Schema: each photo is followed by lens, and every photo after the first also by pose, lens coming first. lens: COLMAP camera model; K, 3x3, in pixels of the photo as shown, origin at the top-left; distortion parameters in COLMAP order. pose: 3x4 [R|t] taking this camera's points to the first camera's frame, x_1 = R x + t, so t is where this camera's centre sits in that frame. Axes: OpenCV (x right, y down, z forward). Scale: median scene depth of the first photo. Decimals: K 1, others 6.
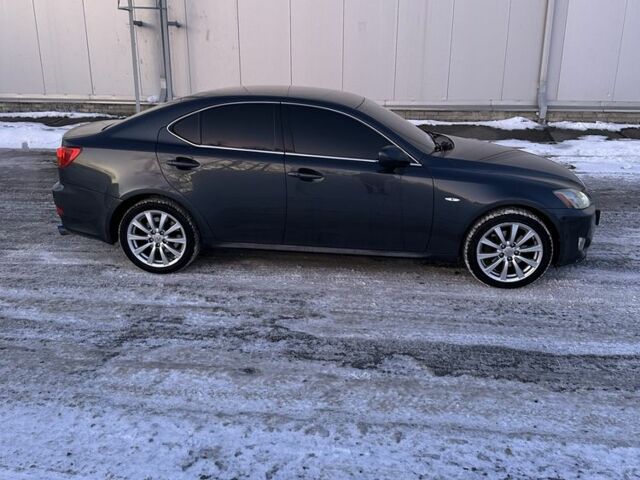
lens RADIAL K [[589.8, 0, 320.0], [0, 589.8, 240.0], [0, 0, 1]] dist [0.185964, -0.401168]
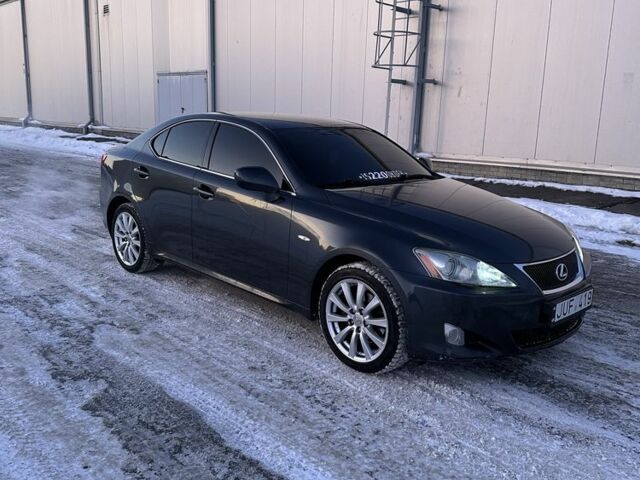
lens RADIAL K [[589.8, 0, 320.0], [0, 589.8, 240.0], [0, 0, 1]] dist [0.185964, -0.401168]
pose [[0.765014, 0.151424, -0.625958, 0.768091], [-0.226559, 0.973113, -0.041486, -0.038162], [0.602847, 0.173554, 0.778752, 0.395954]]
